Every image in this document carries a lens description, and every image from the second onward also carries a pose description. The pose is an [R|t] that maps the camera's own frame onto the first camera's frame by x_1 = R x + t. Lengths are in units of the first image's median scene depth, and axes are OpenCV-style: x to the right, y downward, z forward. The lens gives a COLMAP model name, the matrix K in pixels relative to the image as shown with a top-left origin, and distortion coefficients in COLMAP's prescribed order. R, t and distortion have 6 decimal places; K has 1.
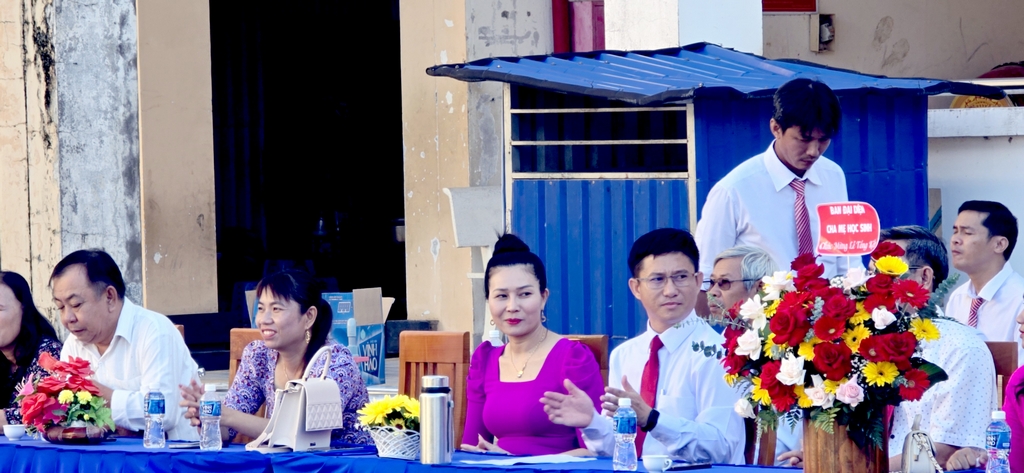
lens RADIAL K [[5354.3, 0, 539.2], [0, 5354.3, 235.5], [0, 0, 1]] dist [0.408273, 28.677869]
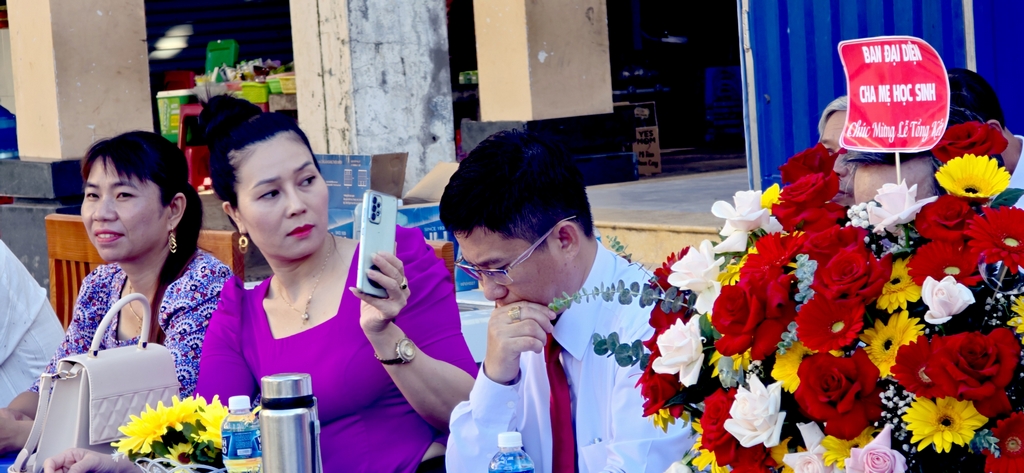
lens RADIAL K [[4069.6, 0, 511.1], [0, 4069.6, 235.8], [0, 0, 1]] dist [0.405936, 2.222433]
pose [[0.985983, -0.027115, -0.164626, 0.084071], [0.036839, 0.997734, 0.056304, -0.010301], [0.162726, -0.061580, 0.984748, 0.654297]]
